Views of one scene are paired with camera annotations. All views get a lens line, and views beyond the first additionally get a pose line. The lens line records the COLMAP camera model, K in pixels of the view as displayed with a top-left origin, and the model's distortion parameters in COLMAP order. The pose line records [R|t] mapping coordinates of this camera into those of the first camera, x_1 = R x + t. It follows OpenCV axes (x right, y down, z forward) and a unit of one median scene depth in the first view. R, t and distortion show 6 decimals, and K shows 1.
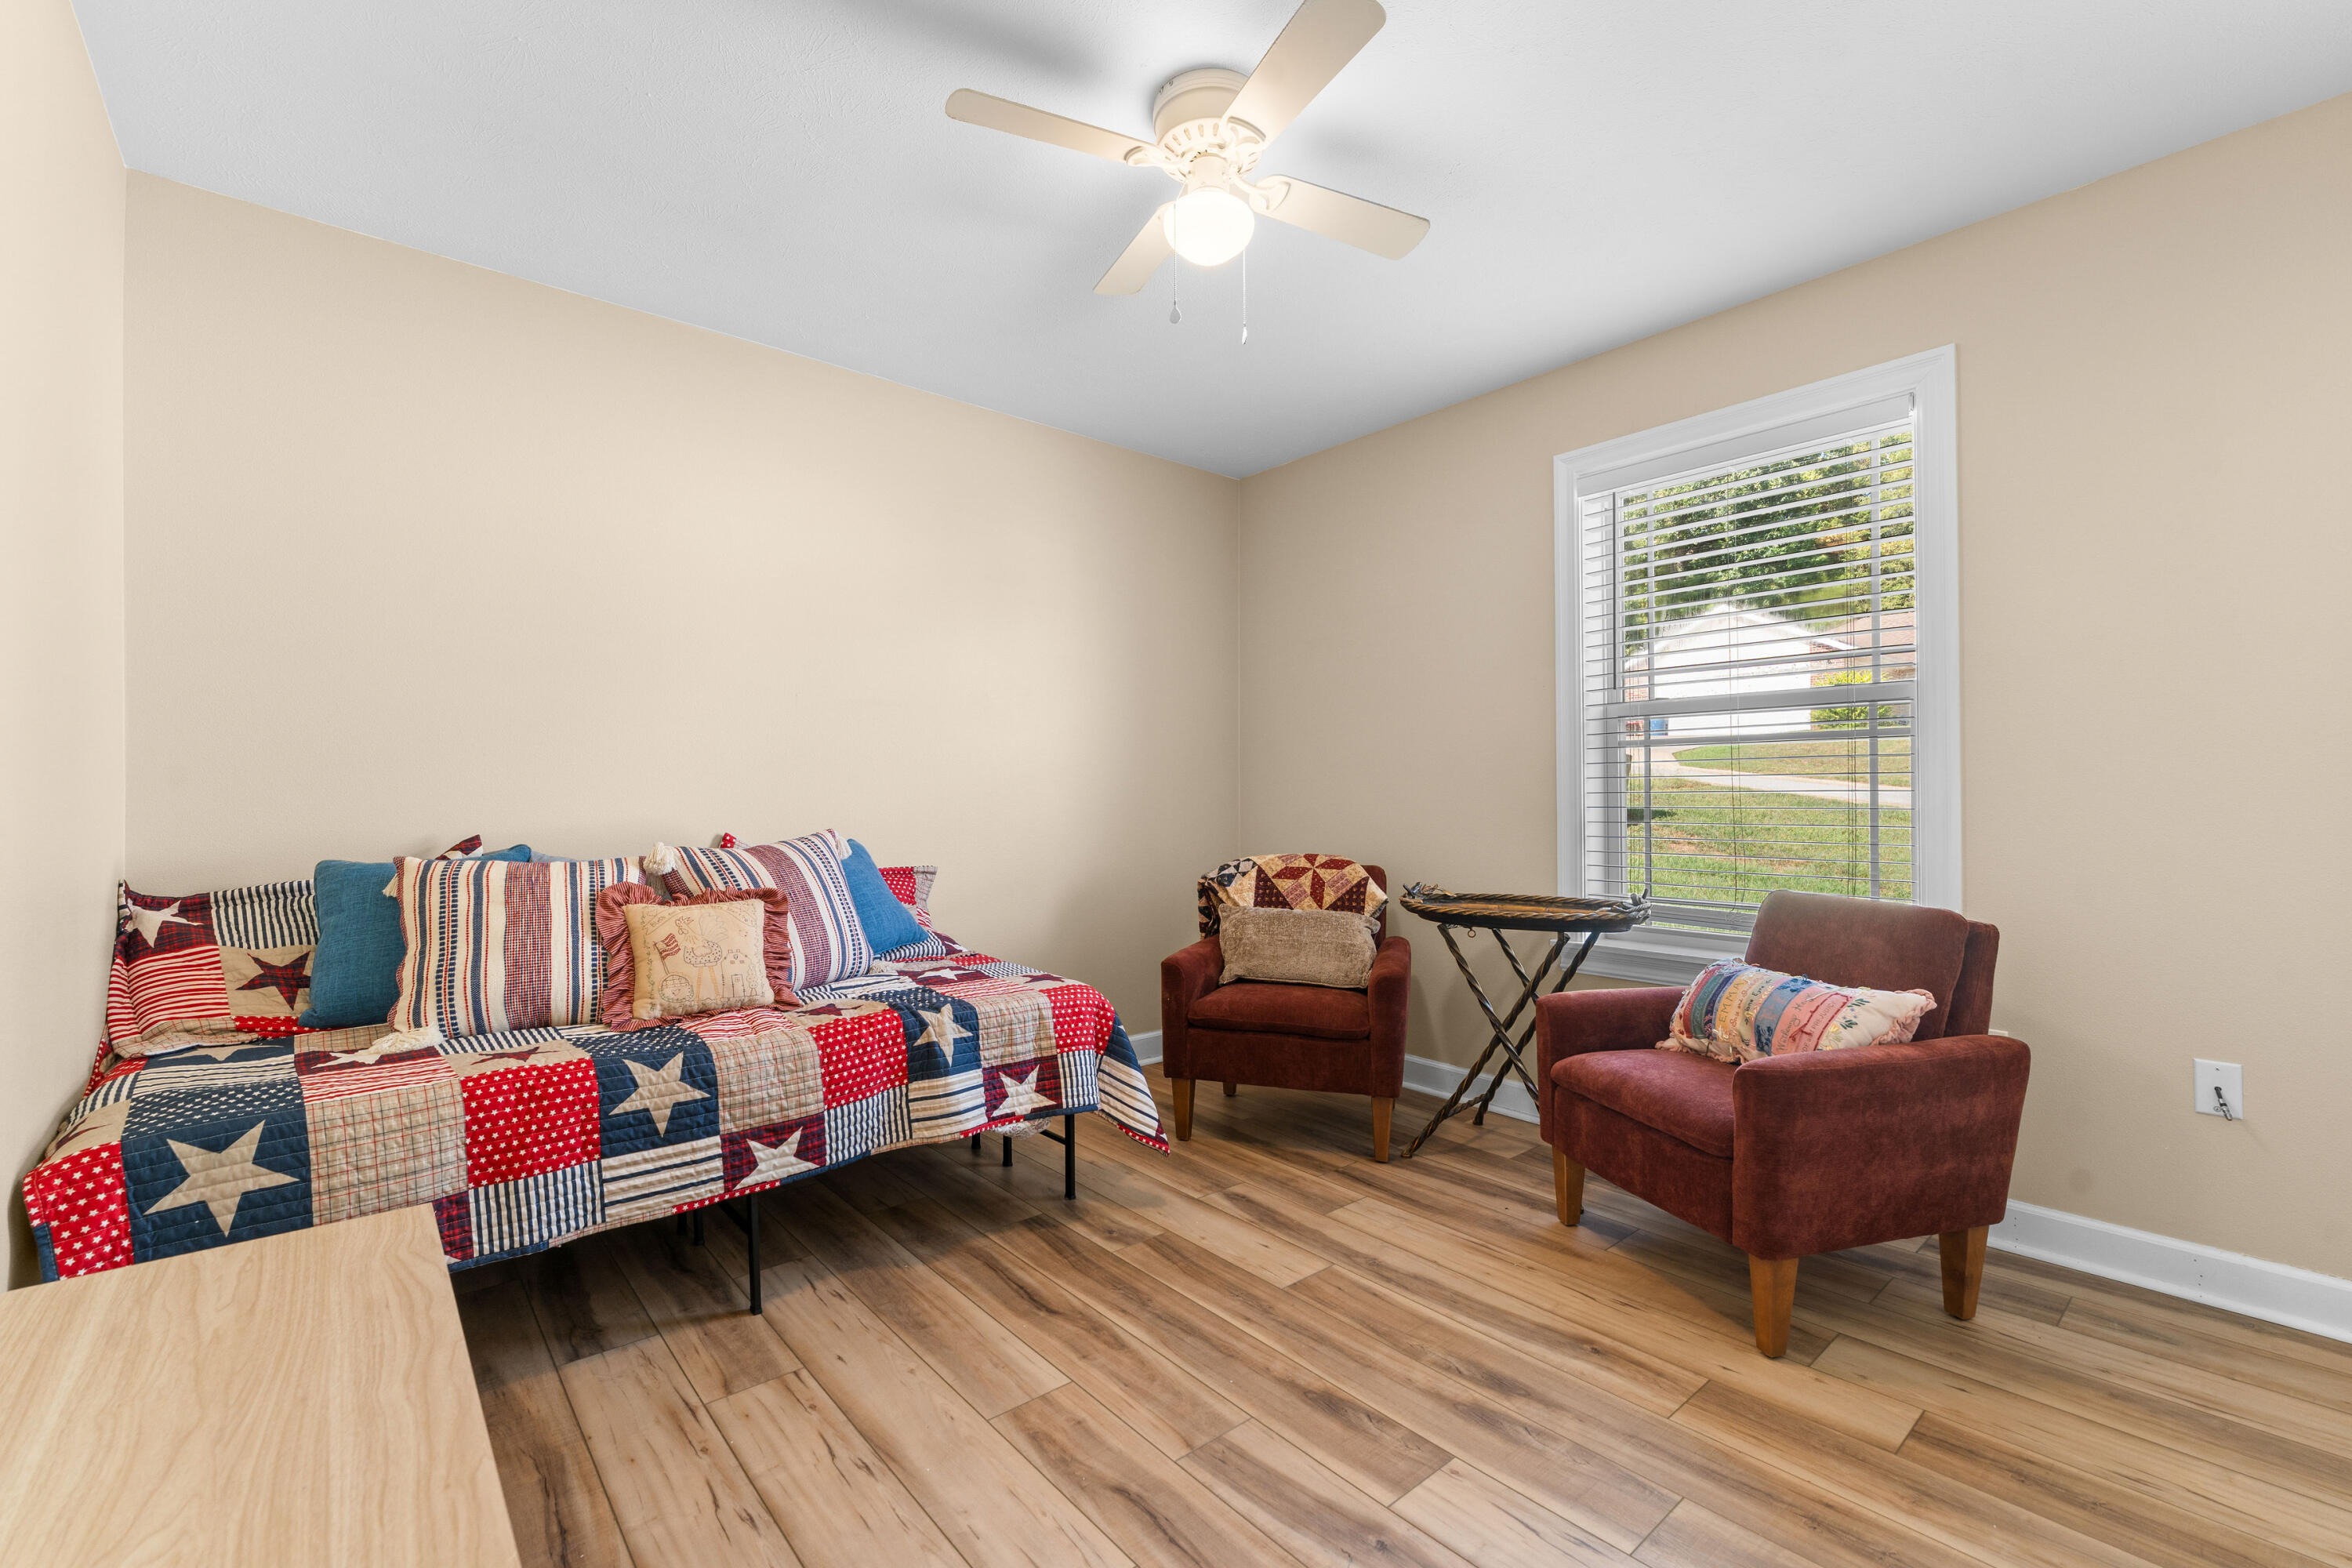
lens RADIAL K [[992.4, 0, 1179.1], [0, 992.4, 785.0], [0, 0, 1]] dist [-0.001154, -0.000058]
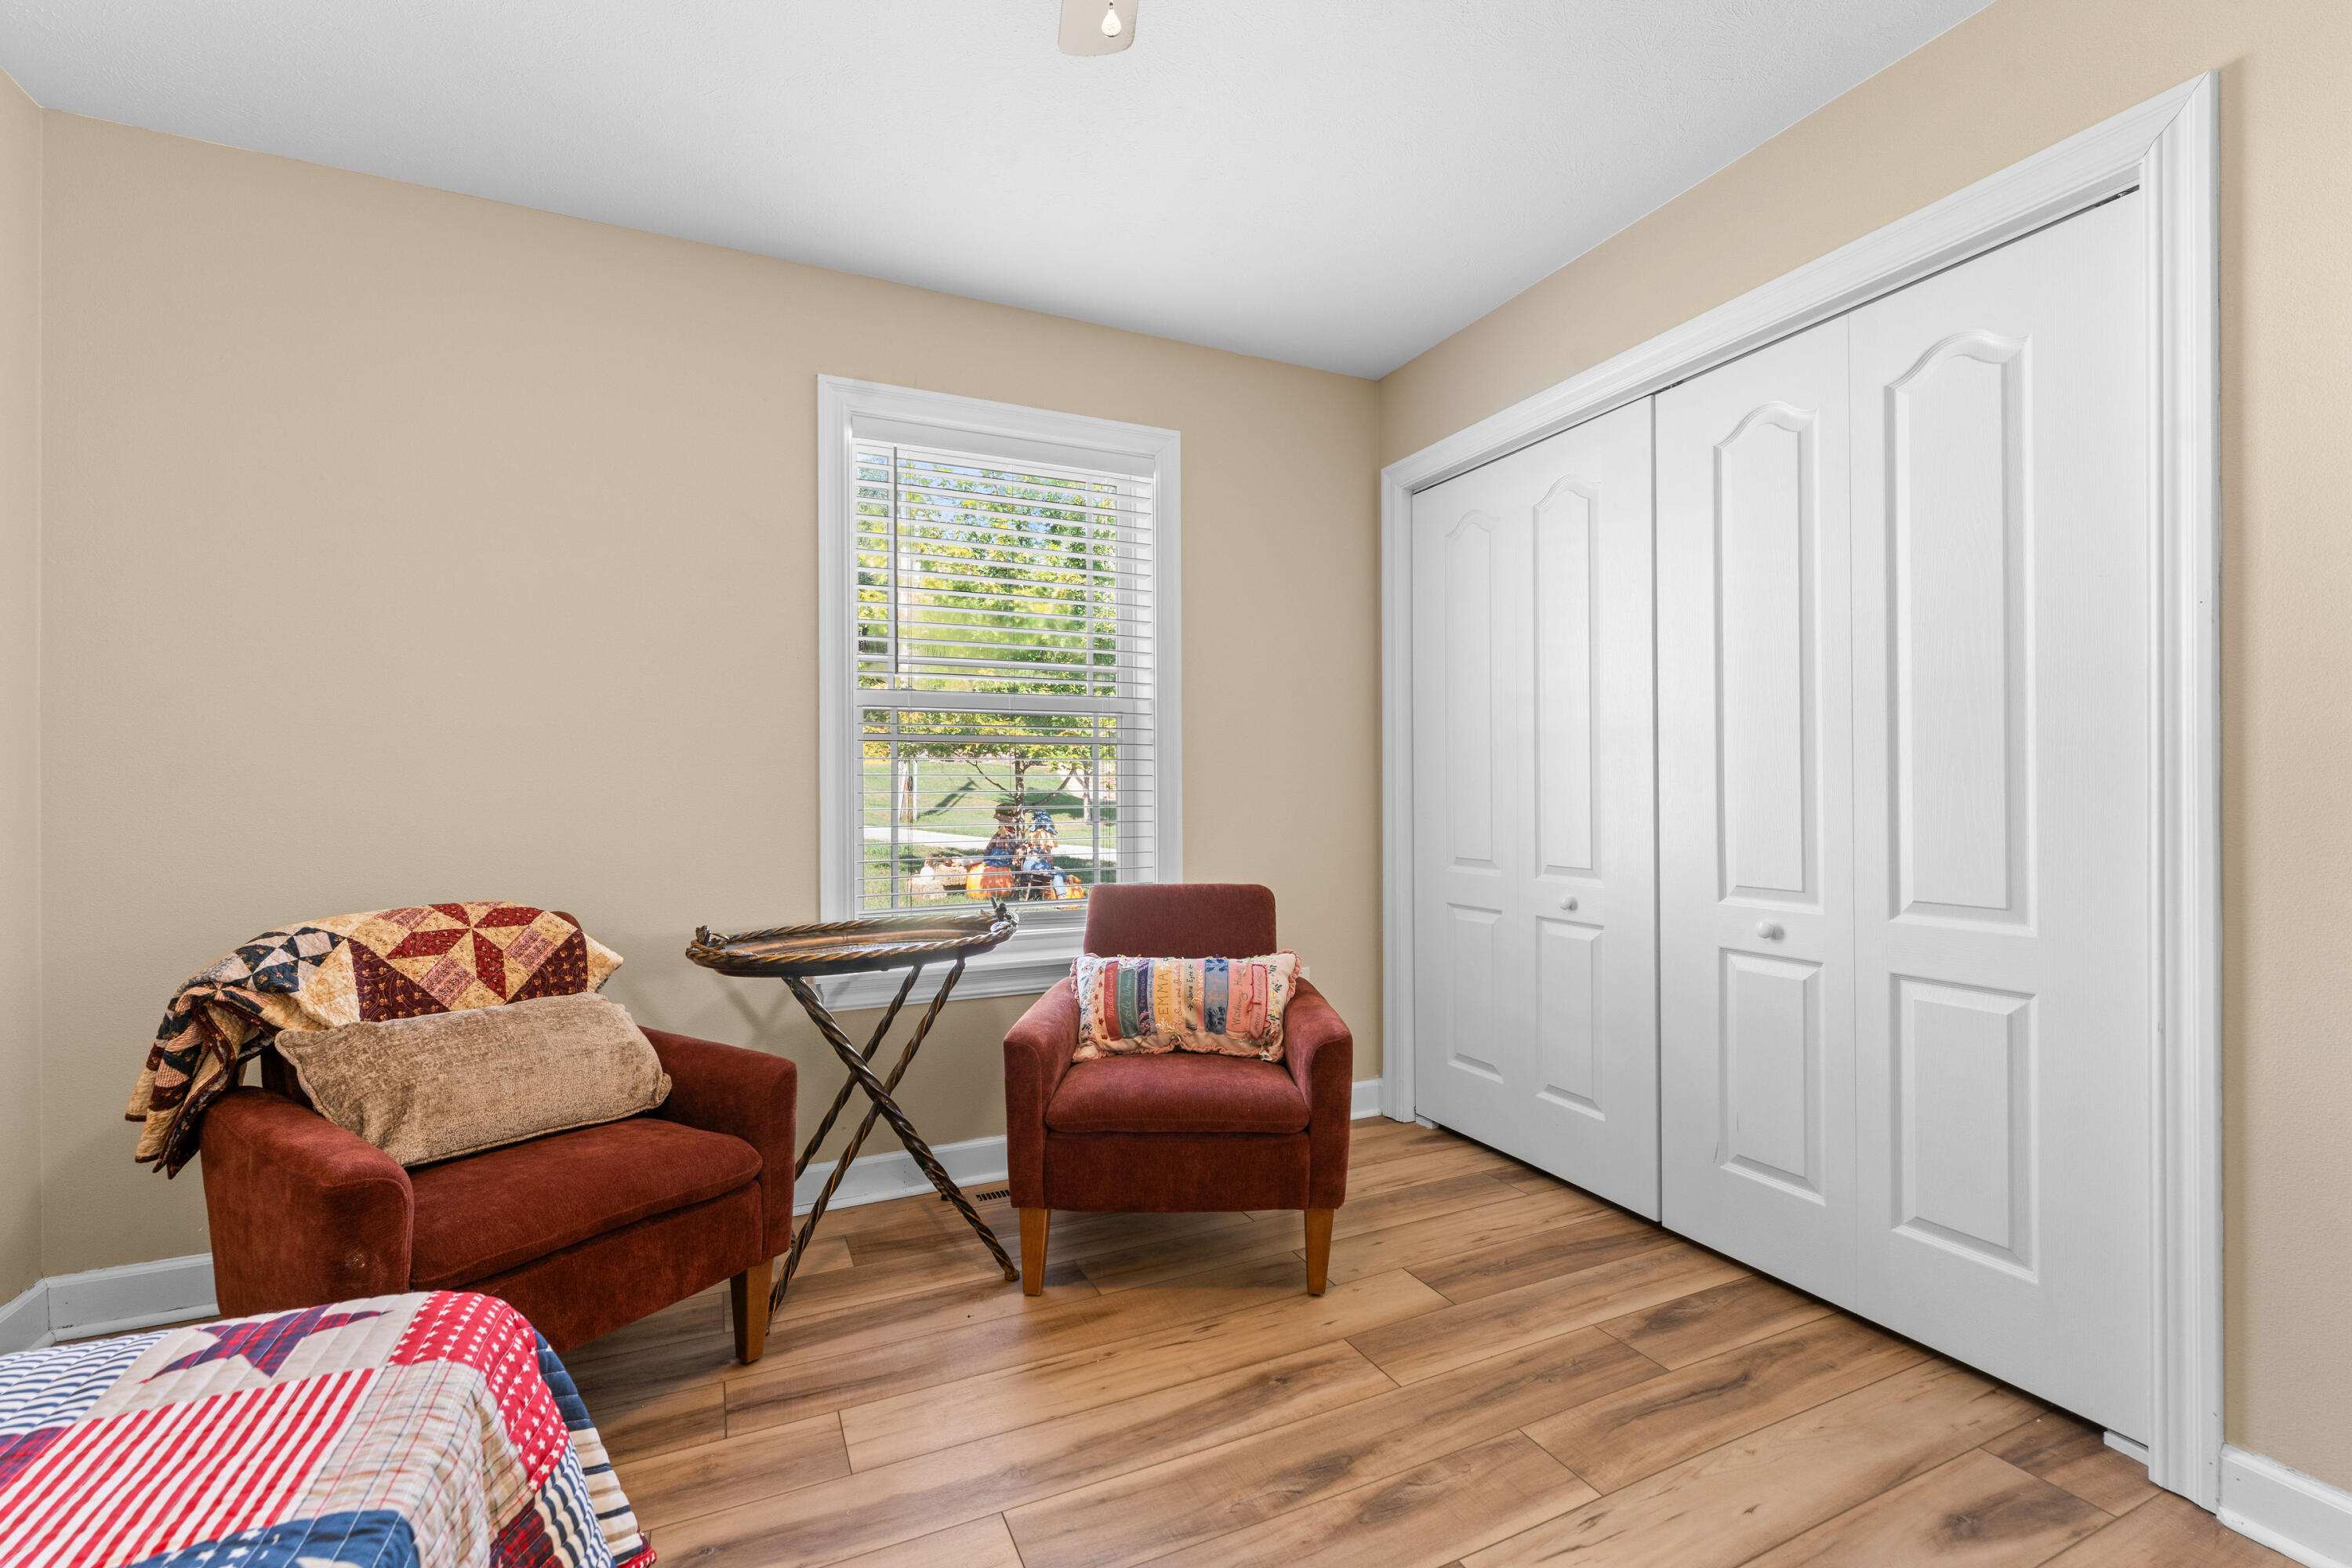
lens RADIAL K [[992.4, 0, 1180.7], [0, 992.4, 787.6], [0, 0, 1]] dist [-0.001154, -0.000058]
pose [[0.276601, 0.003068, 0.960980, -0.314584], [-0.004720, 0.999987, -0.001834, 0.003952], [-0.960973, -0.004028, 0.276612, 0.504788]]
